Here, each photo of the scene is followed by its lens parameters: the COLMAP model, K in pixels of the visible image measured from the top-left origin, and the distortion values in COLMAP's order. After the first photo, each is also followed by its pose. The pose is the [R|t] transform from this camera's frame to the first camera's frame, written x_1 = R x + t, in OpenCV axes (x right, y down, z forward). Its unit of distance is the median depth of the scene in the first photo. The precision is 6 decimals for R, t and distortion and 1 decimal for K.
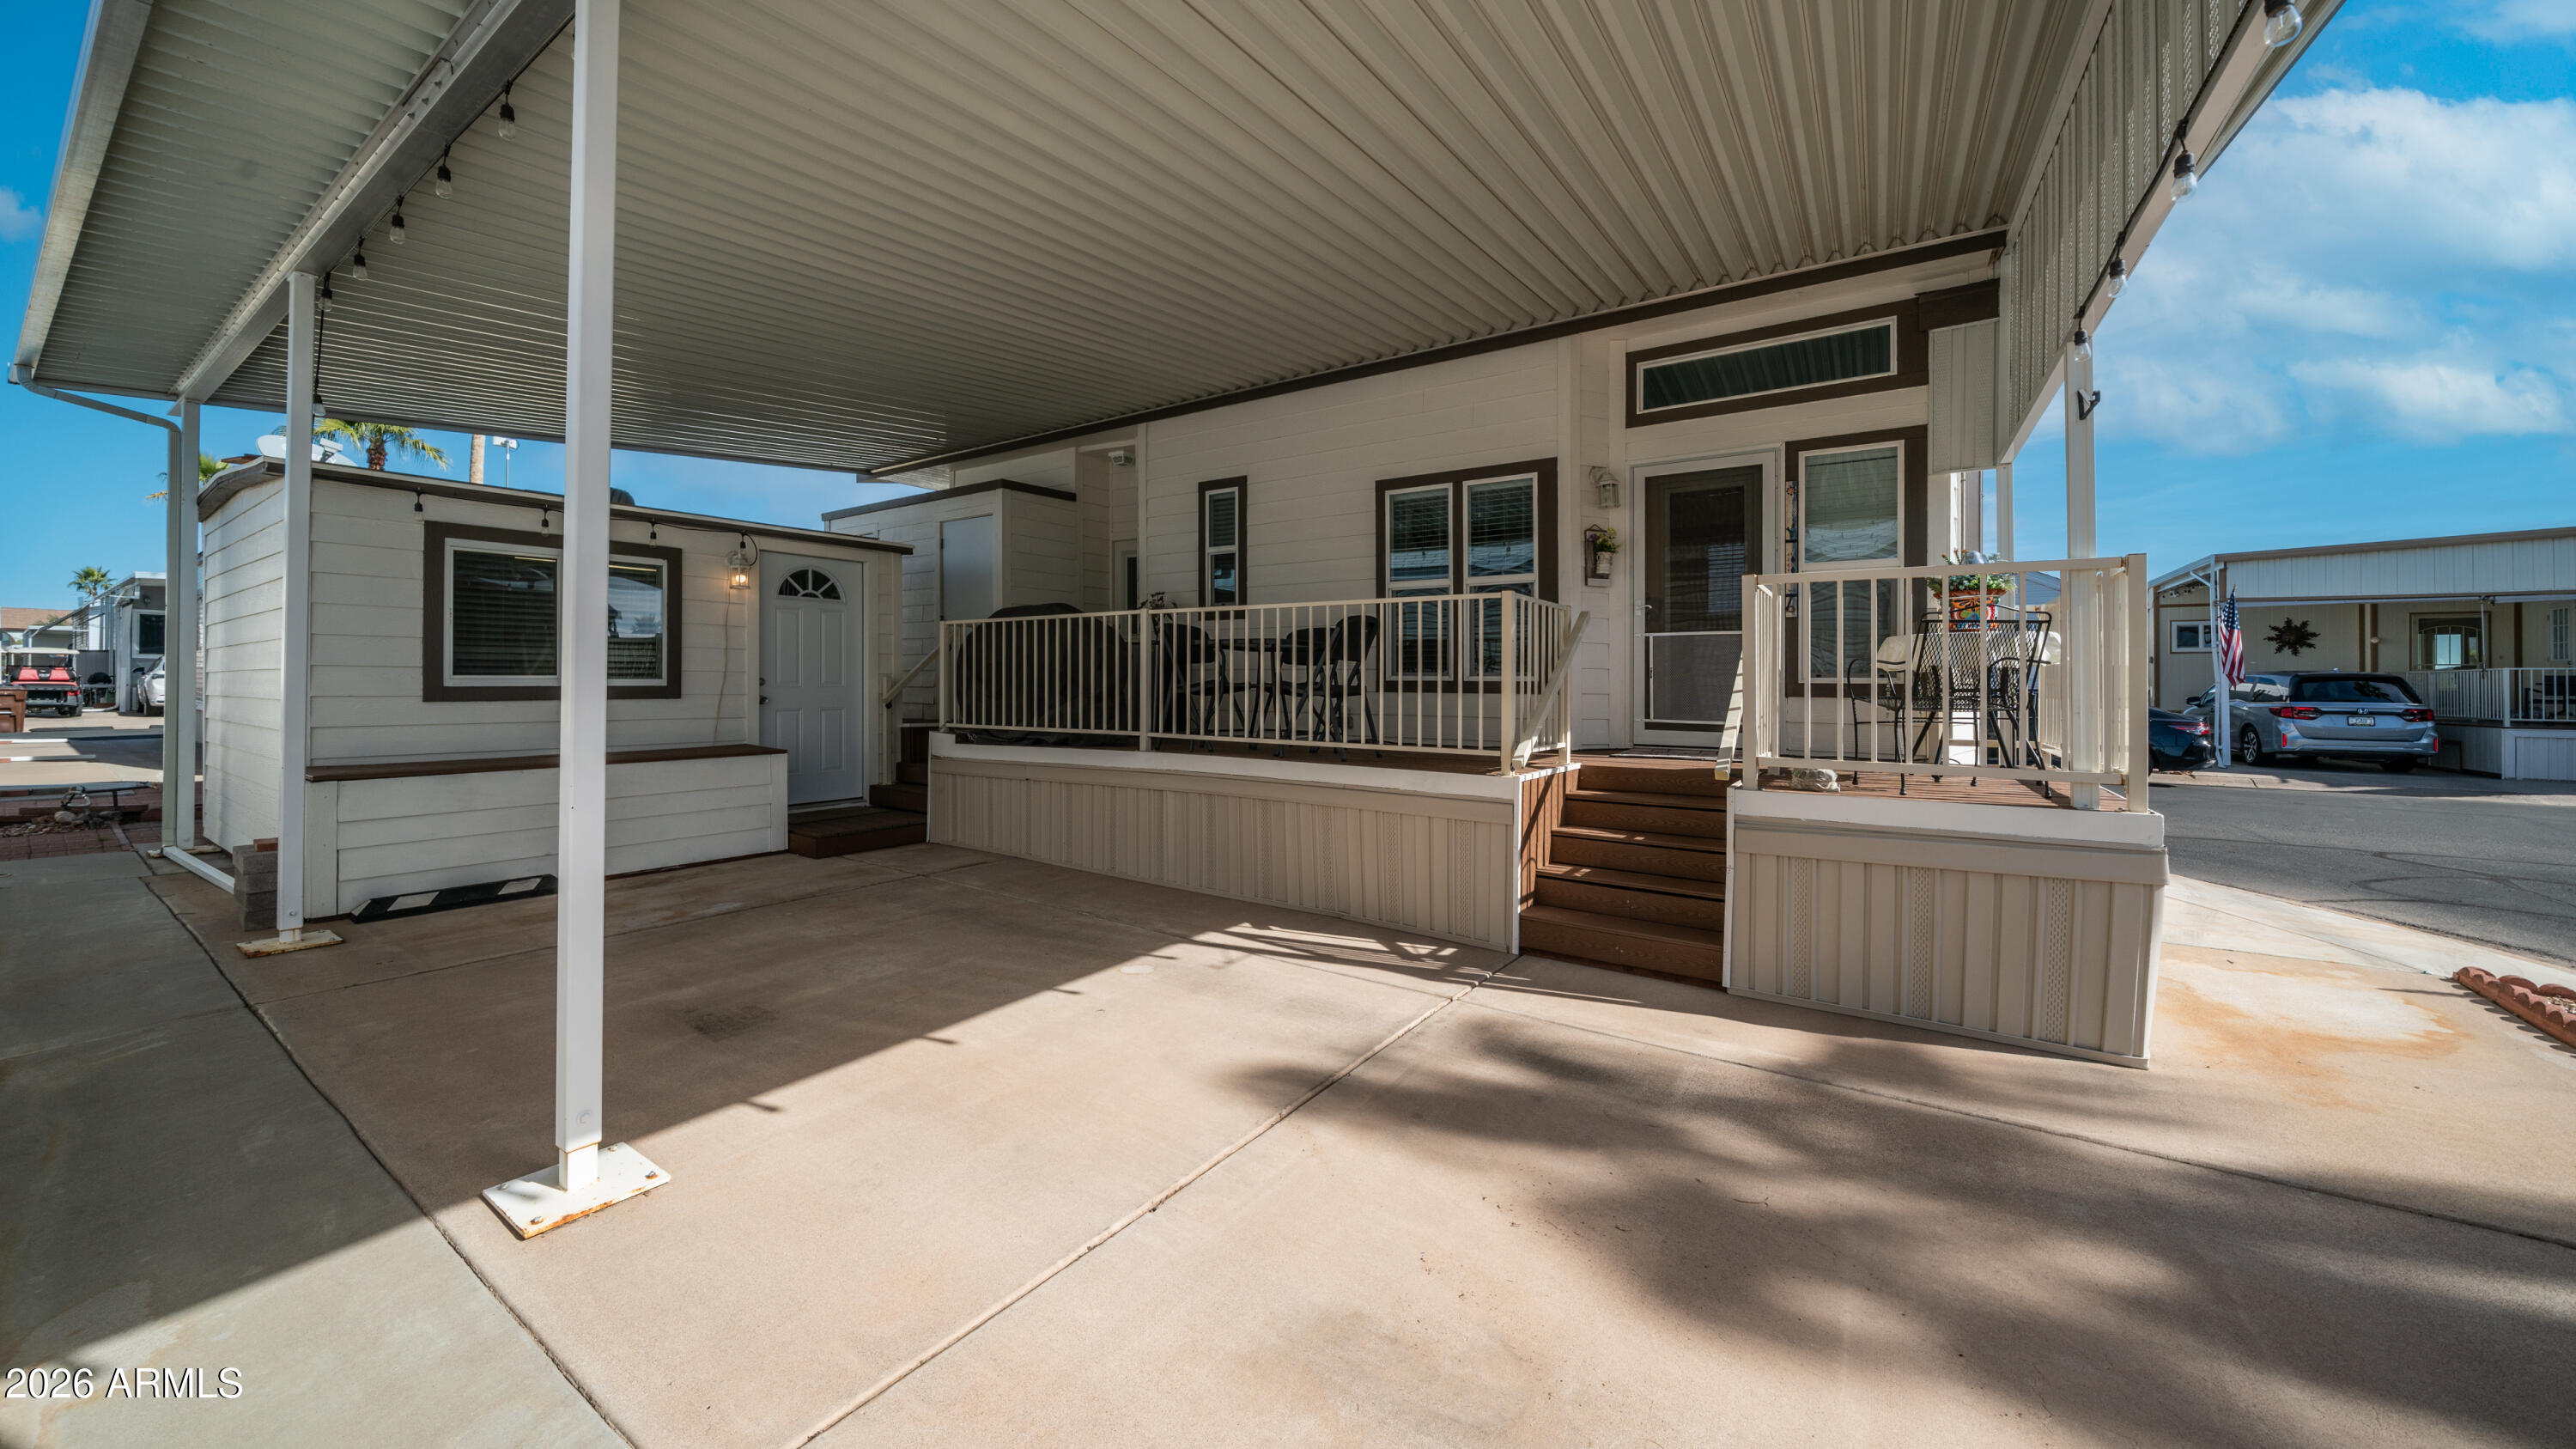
lens RADIAL K [[869.4, 0, 1292.0], [0, 869.4, 690.1], [0, 0, 1]] dist [-0.007046, 0.000335]
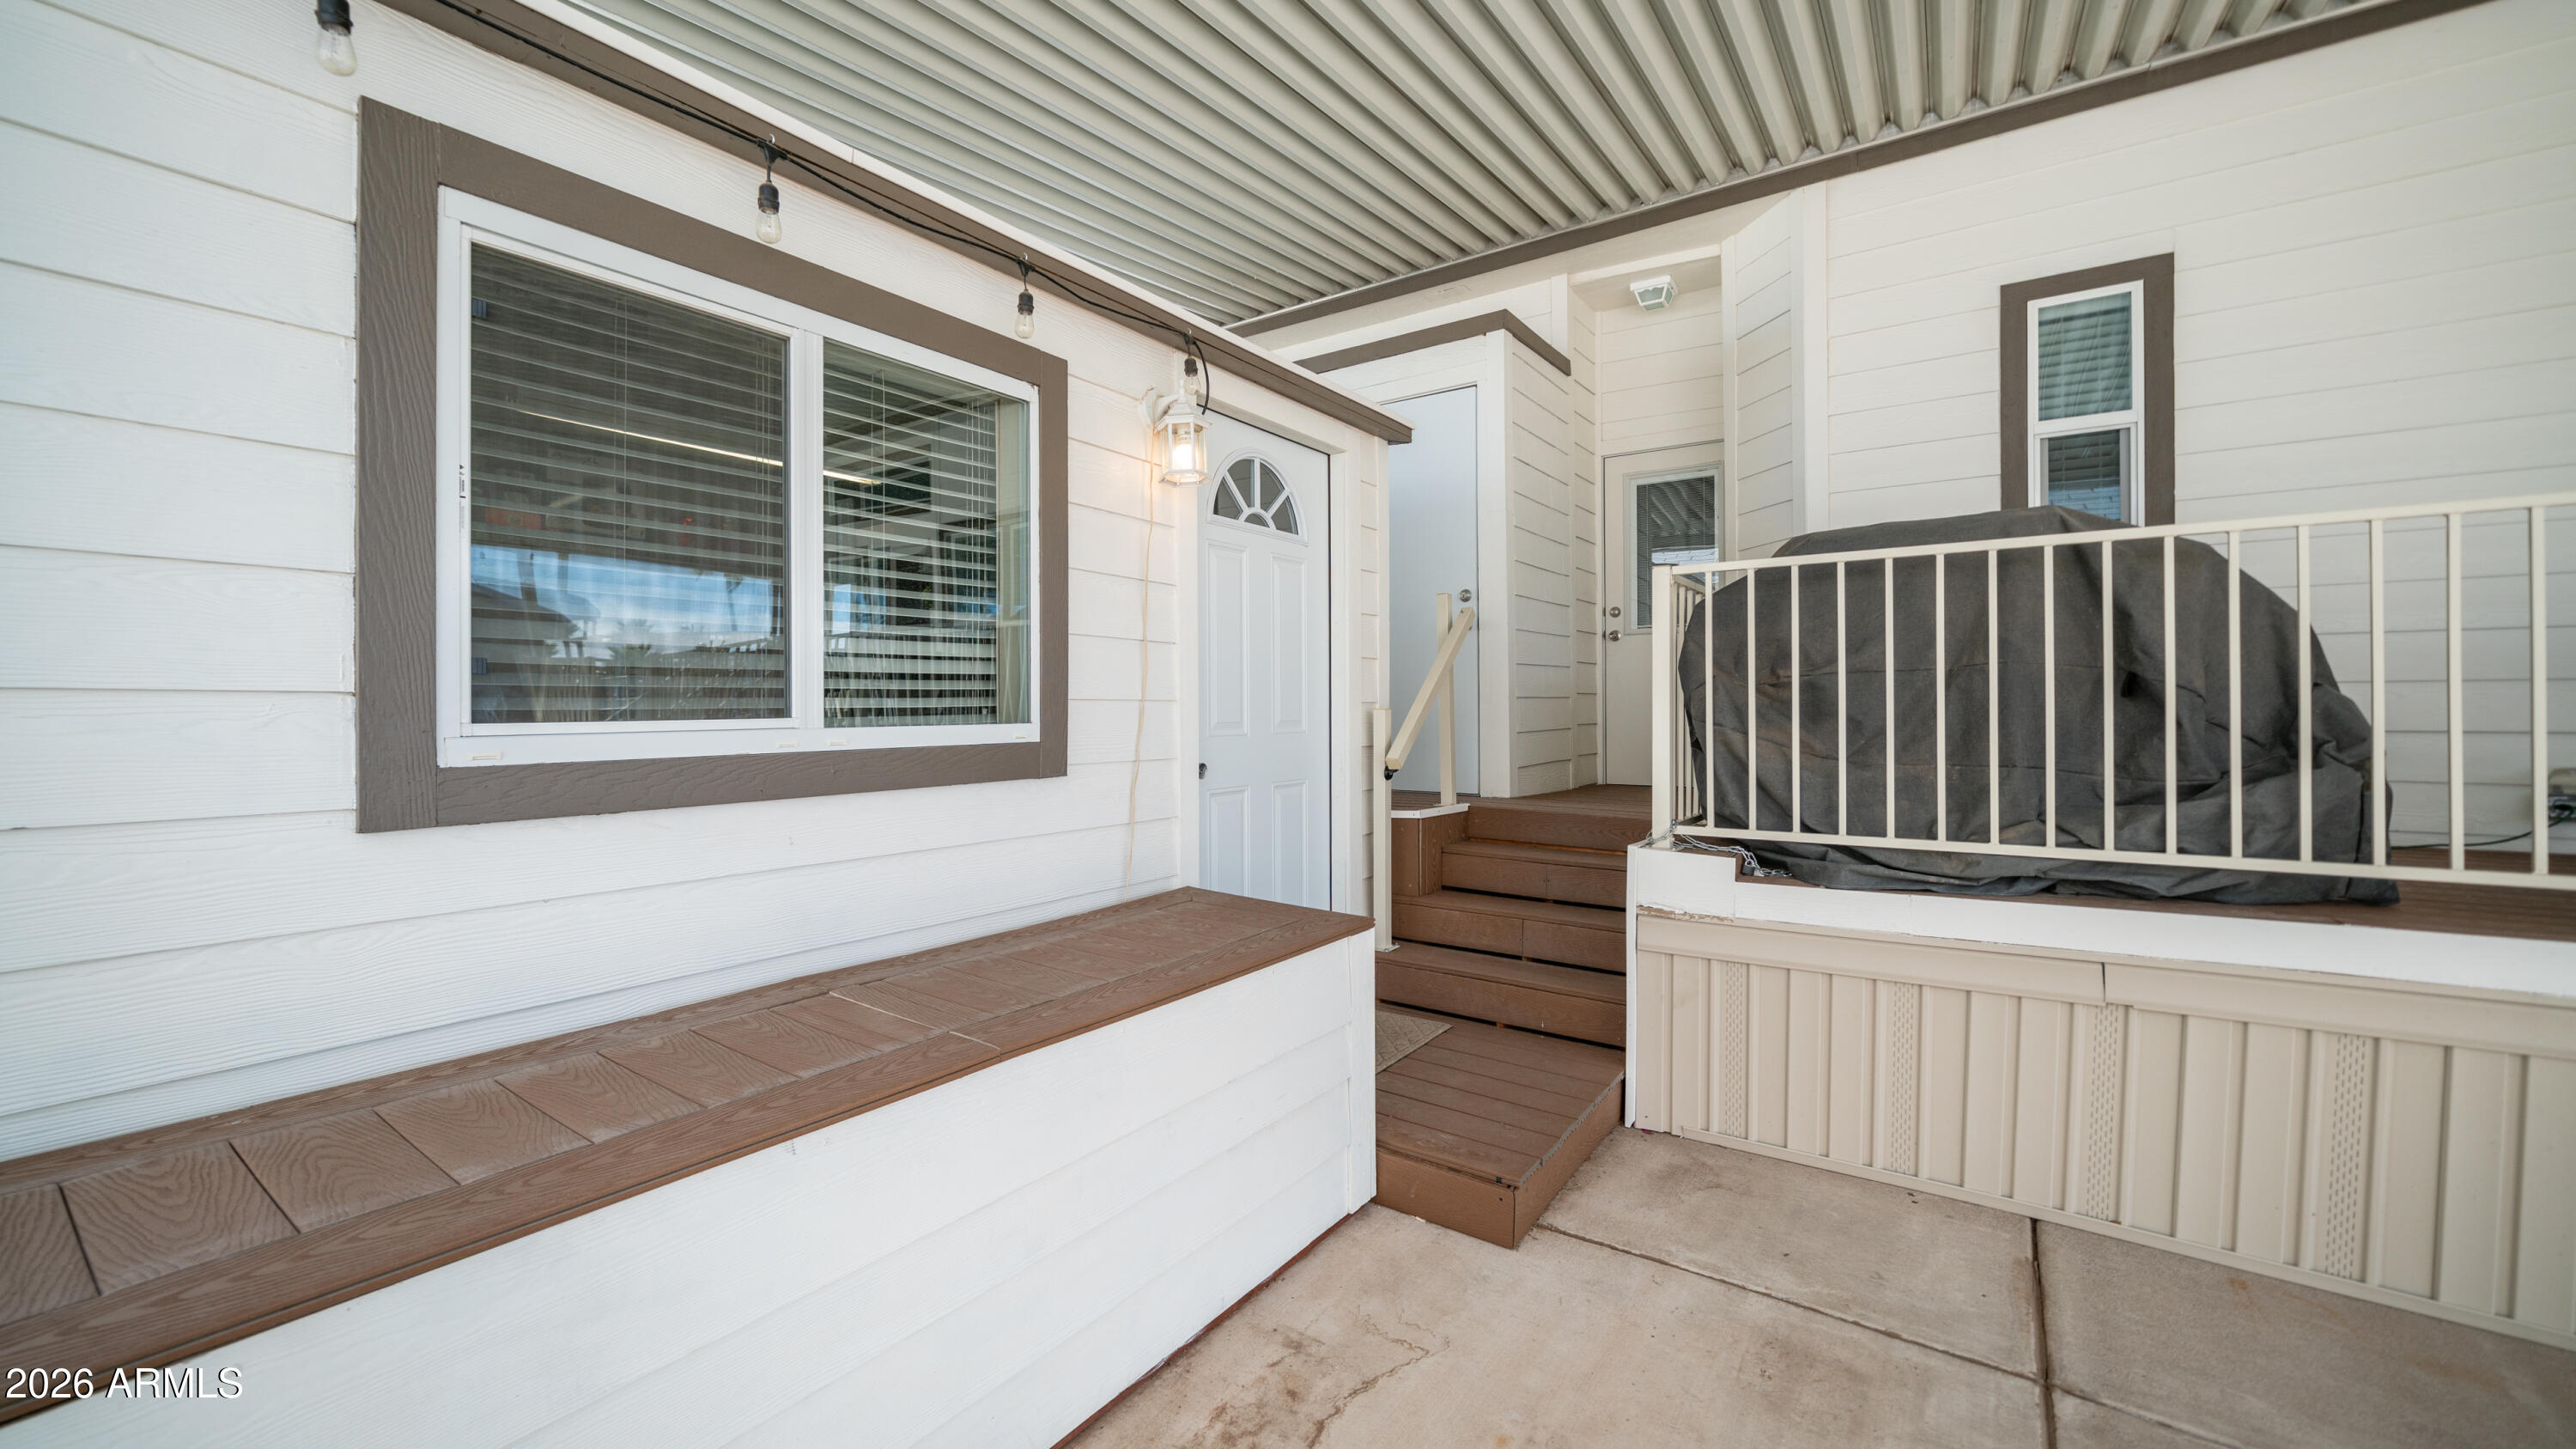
lens RADIAL K [[970.5, 0, 1289.6], [0, 970.5, 711.6], [0, 0, 1]] dist [-0.004240, 0.000190]
pose [[0.998812, -0.010222, -0.047644, -0.718218], [0.009985, 0.999937, -0.005196, -0.016927], [0.047694, 0.004714, 0.998851, 0.727717]]
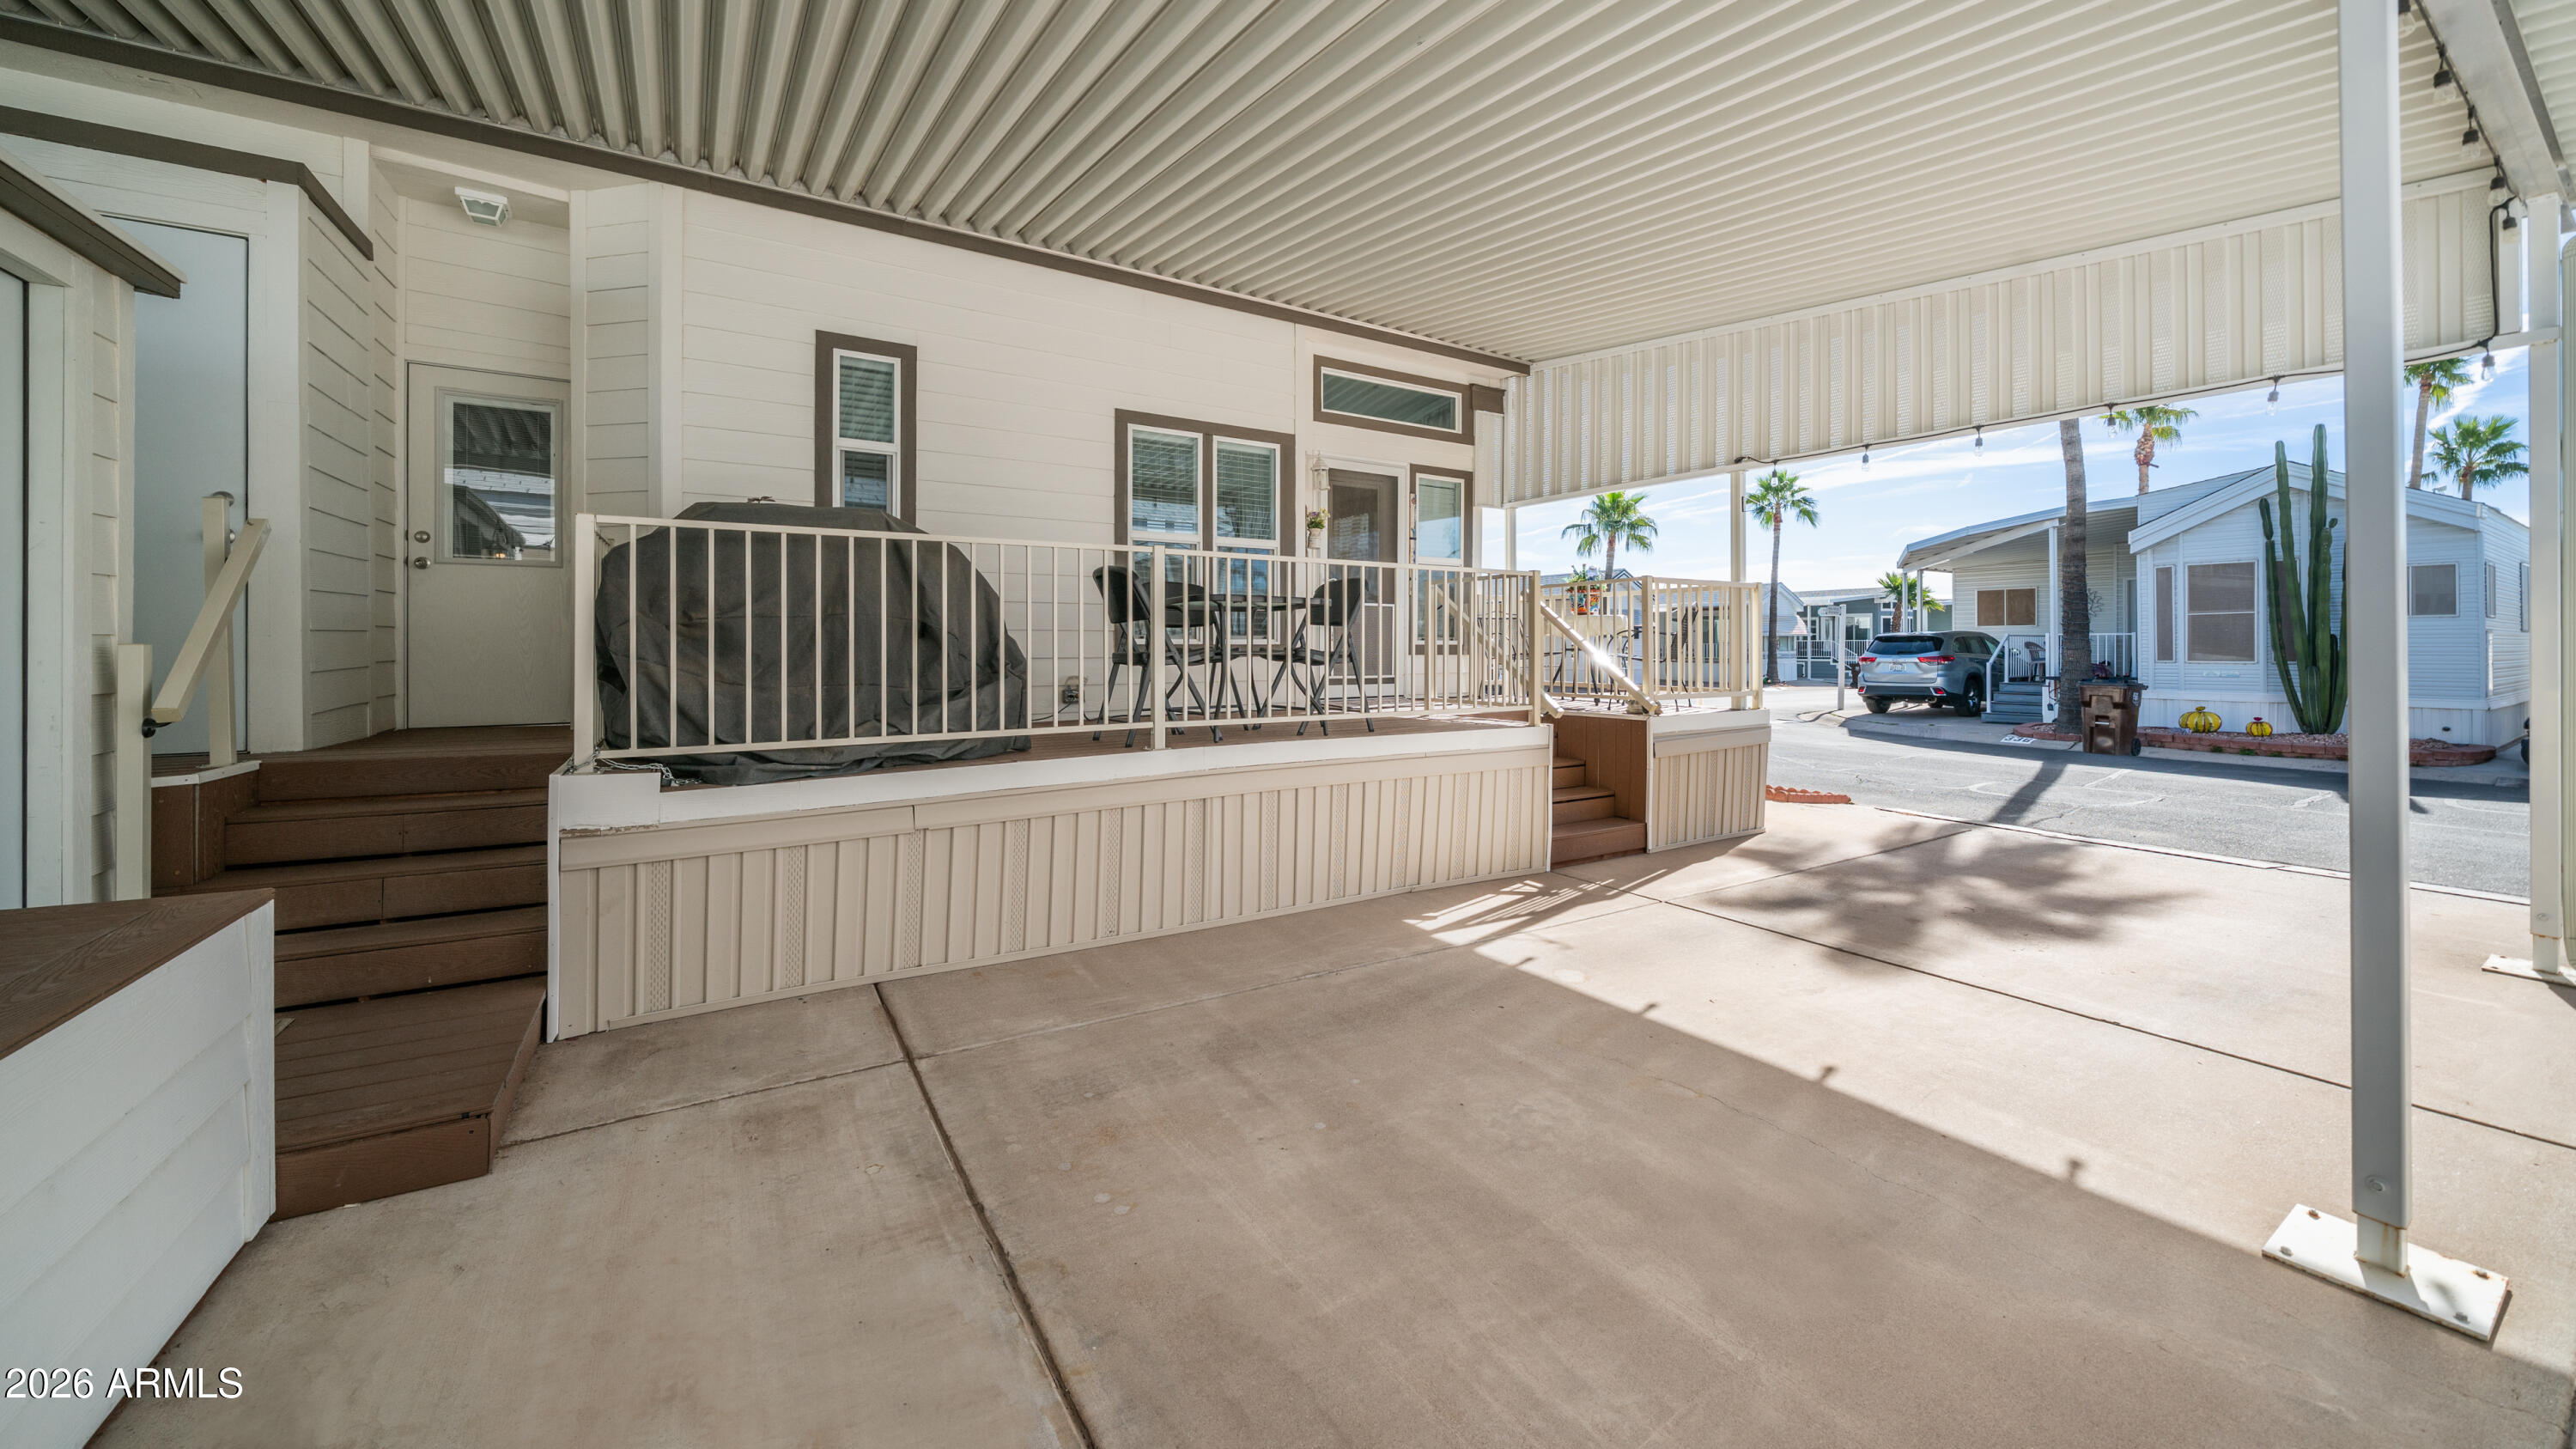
lens RADIAL K [[912.9, 0, 1276.5], [0, 912.9, 632.8], [0, 0, 1]] dist [0.001419, -0.000030]
pose [[0.429221, 0.003394, 0.903193, -0.872696], [0.008690, 0.999931, -0.007888, -0.018770], [-0.903158, 0.011234, 0.429162, 0.654692]]
